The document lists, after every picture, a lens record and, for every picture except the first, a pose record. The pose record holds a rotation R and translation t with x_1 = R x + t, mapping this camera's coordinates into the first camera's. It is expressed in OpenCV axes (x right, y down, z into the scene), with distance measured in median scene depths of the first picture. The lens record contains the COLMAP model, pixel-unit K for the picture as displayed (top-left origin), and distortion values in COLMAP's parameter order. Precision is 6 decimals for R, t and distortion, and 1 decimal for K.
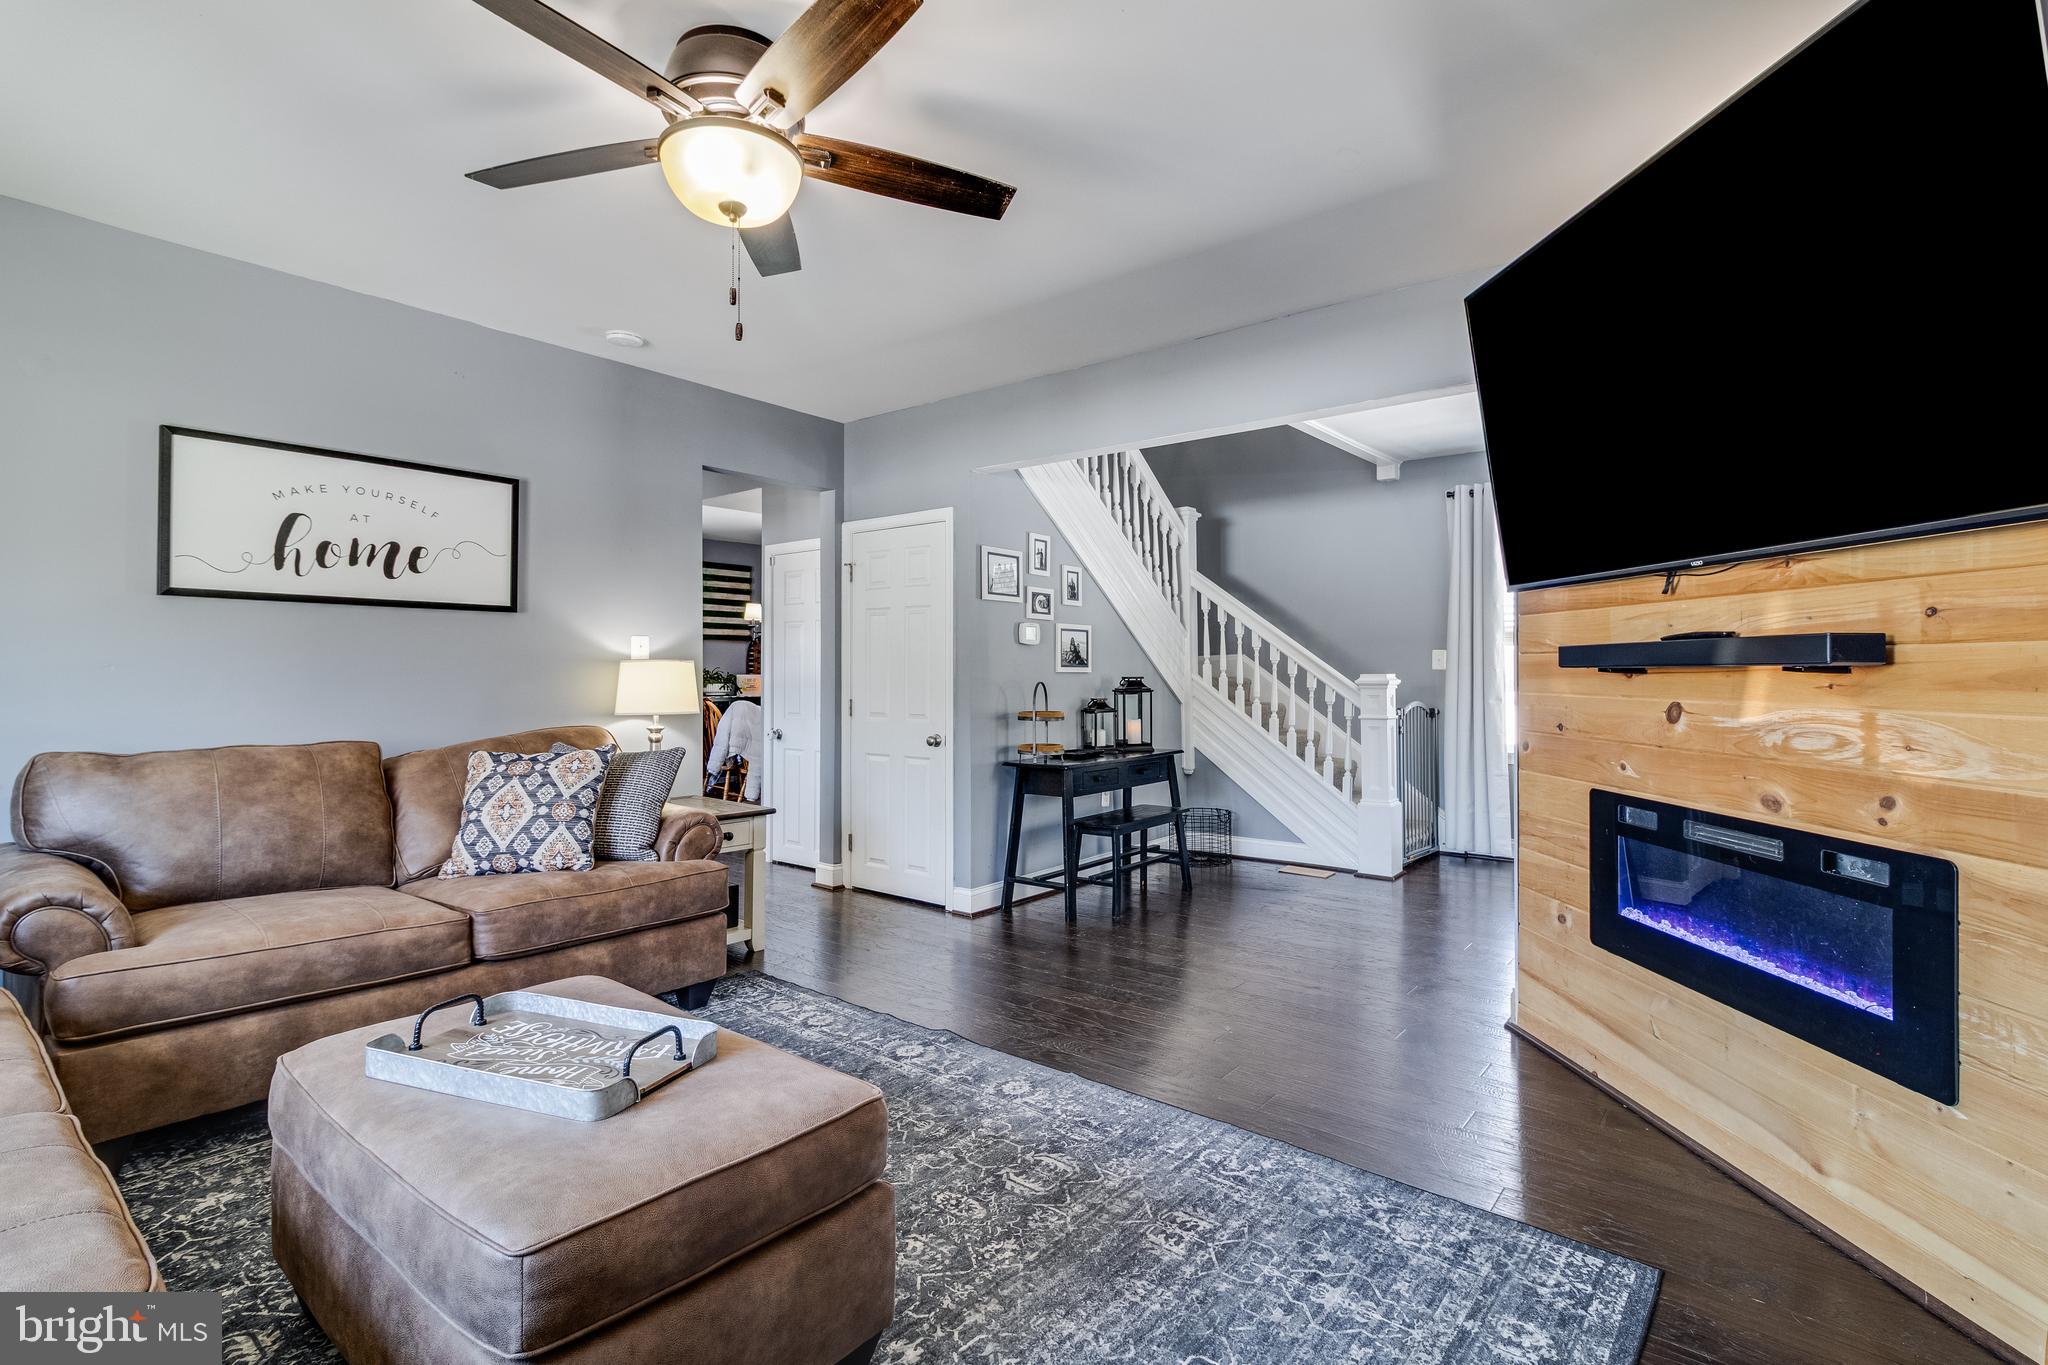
lens RADIAL K [[979.4, 0, 1019.1], [0, 979.4, 658.6], [0, 0, 1]] dist [0.002636, 0.000062]
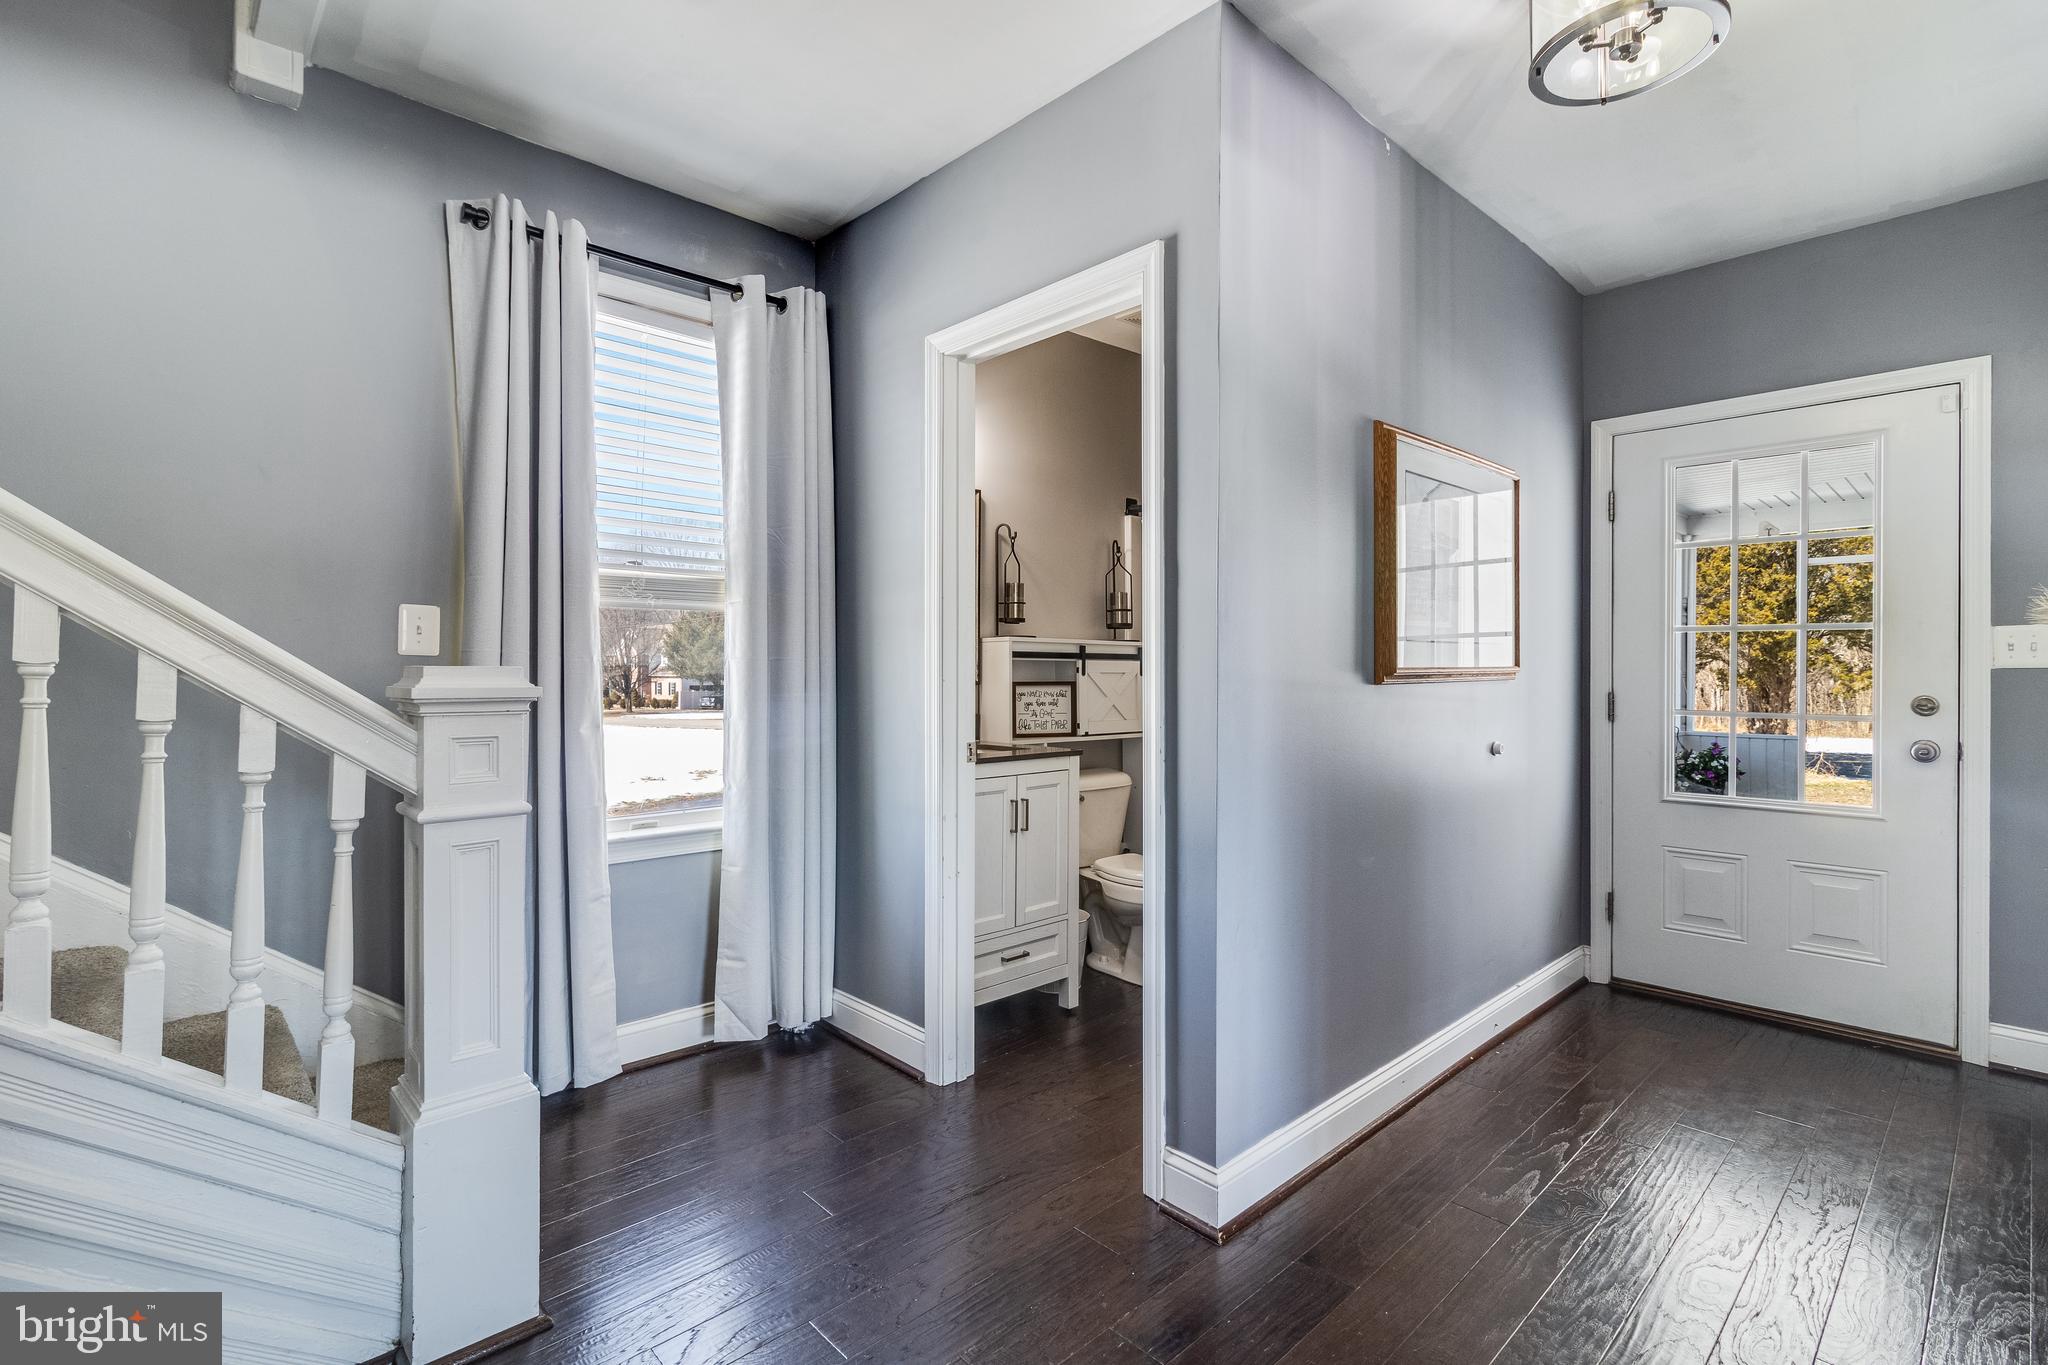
lens RADIAL K [[950.6, 0, 1026.1], [0, 950.6, 672.5], [0, 0, 1]] dist [0.002666, 0.000296]
pose [[0.129996, -0.000523, 0.991514, 0.167549], [-0.017820, 0.999837, 0.002863, 0.024563], [-0.991354, -0.018041, 0.129966, 1.390454]]
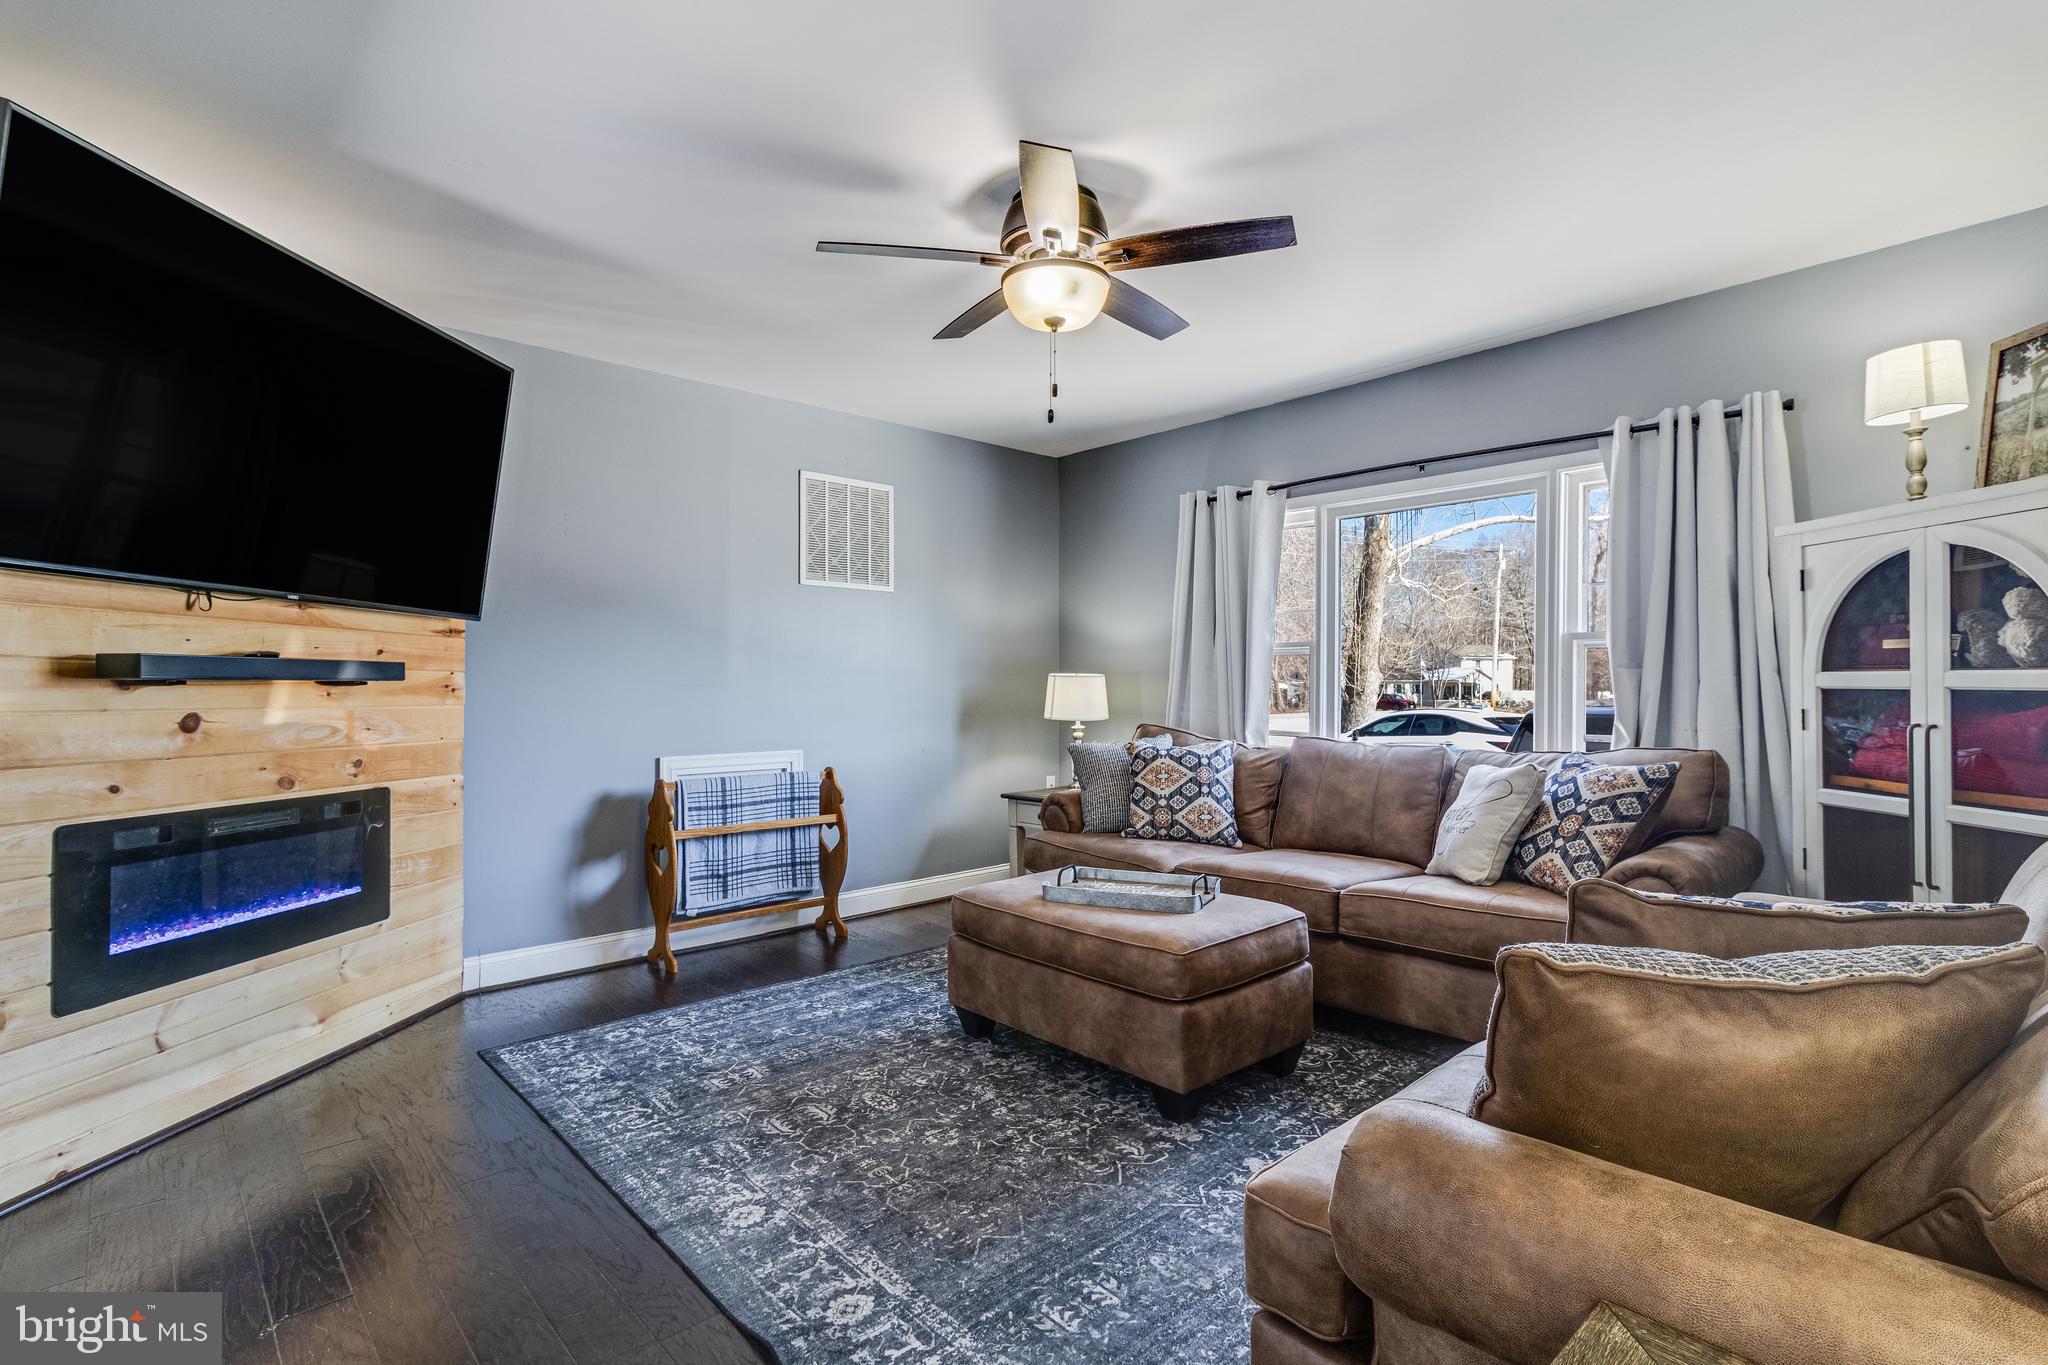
lens RADIAL K [[964.6, 0, 1027.5], [0, 964.6, 690.7], [0, 0, 1]] dist [0.003945, 0.000920]
pose [[-0.990446, 0.002503, 0.137877, -0.287500], [0.000906, 0.999932, -0.011646, 0.026079], [-0.137897, -0.011410, -0.990381, 1.502566]]
